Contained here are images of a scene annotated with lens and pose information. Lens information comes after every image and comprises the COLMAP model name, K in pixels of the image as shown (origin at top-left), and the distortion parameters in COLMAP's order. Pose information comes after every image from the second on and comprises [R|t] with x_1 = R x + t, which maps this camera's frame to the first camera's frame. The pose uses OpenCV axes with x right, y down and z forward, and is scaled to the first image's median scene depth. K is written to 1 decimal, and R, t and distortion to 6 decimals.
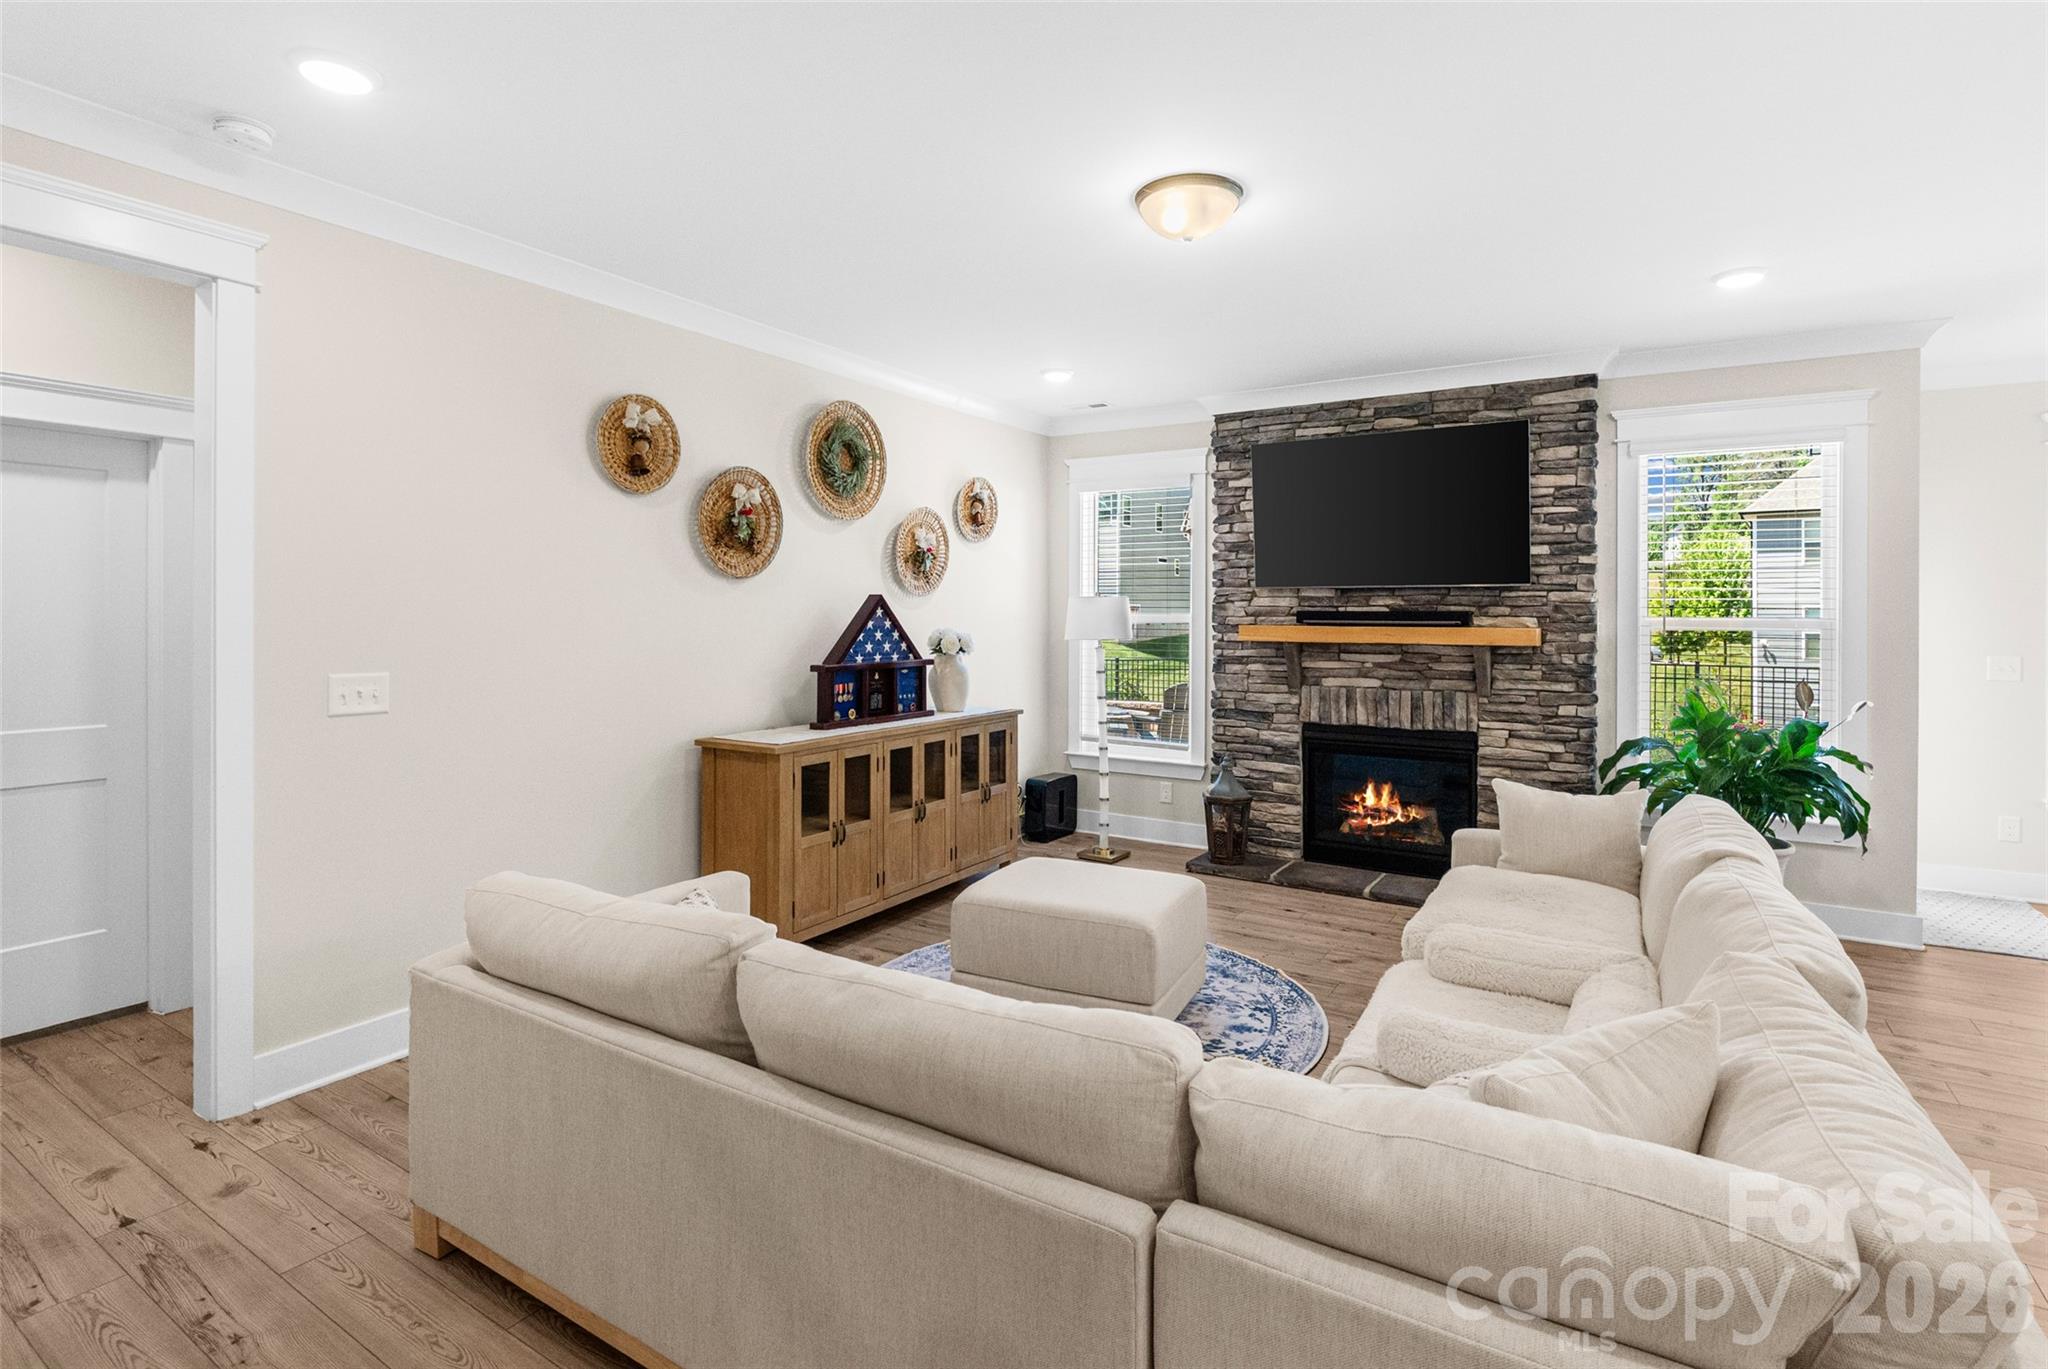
lens RADIAL K [[968.7, 0, 1087.2], [0, 968.7, 624.0], [0, 0, 1]] dist [-0.005994, -0.000154]
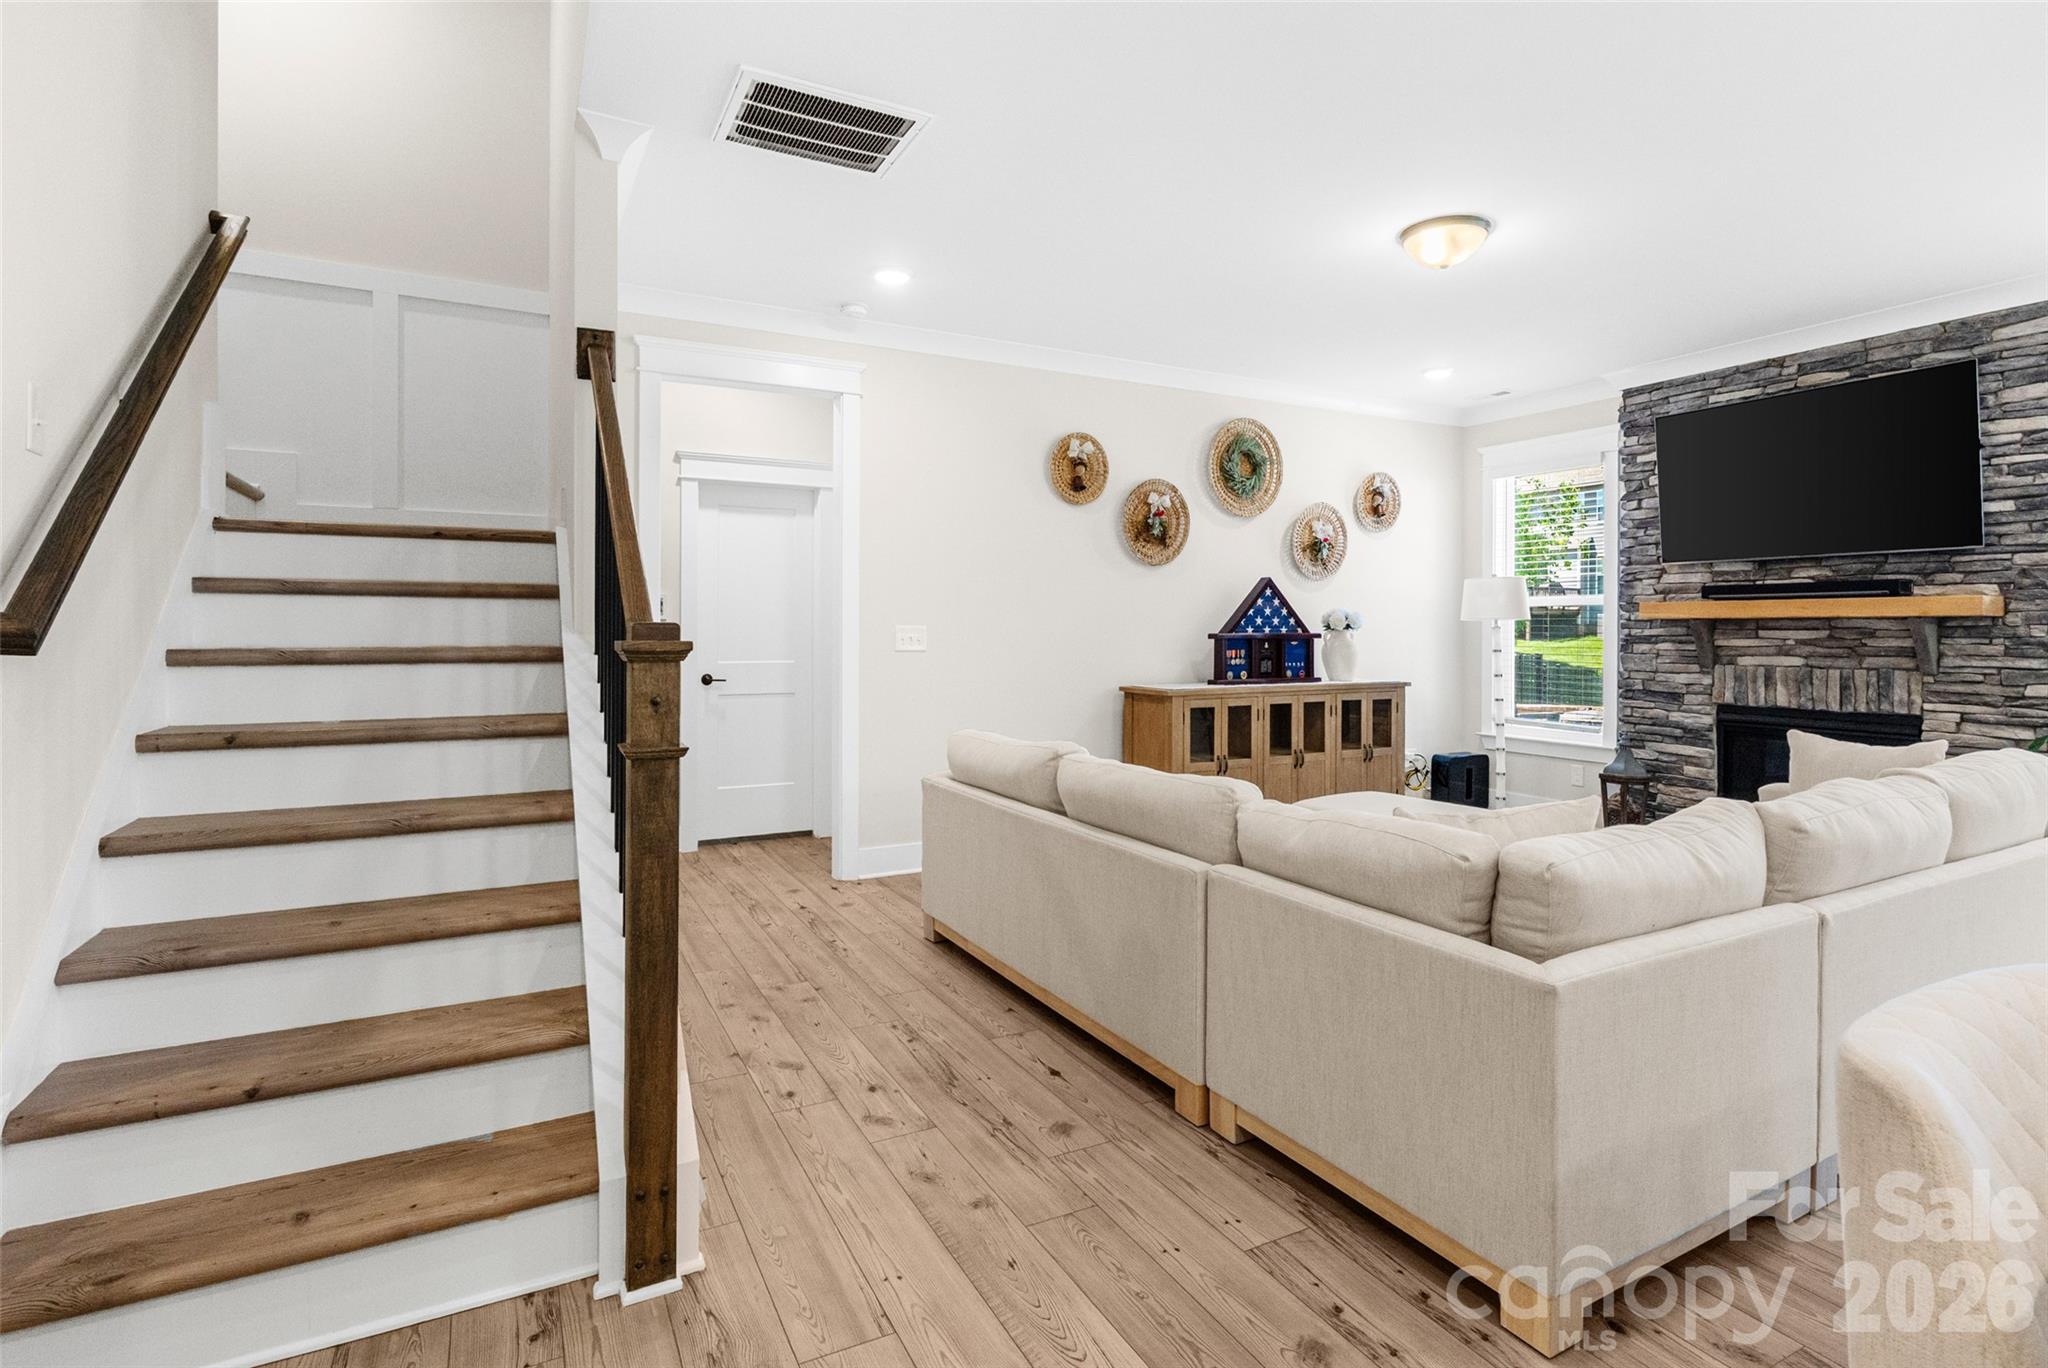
lens RADIAL K [[1050.7, 0, 1095.6], [0, 1050.7, 647.8], [0, 0, 1]] dist [-0.001382, -0.000634]
pose [[0.871301, 0.004019, -0.490732, 0.221519], [-0.000945, 0.999978, 0.006512, 0.045396], [0.490748, -0.005210, 0.871286, -0.222585]]
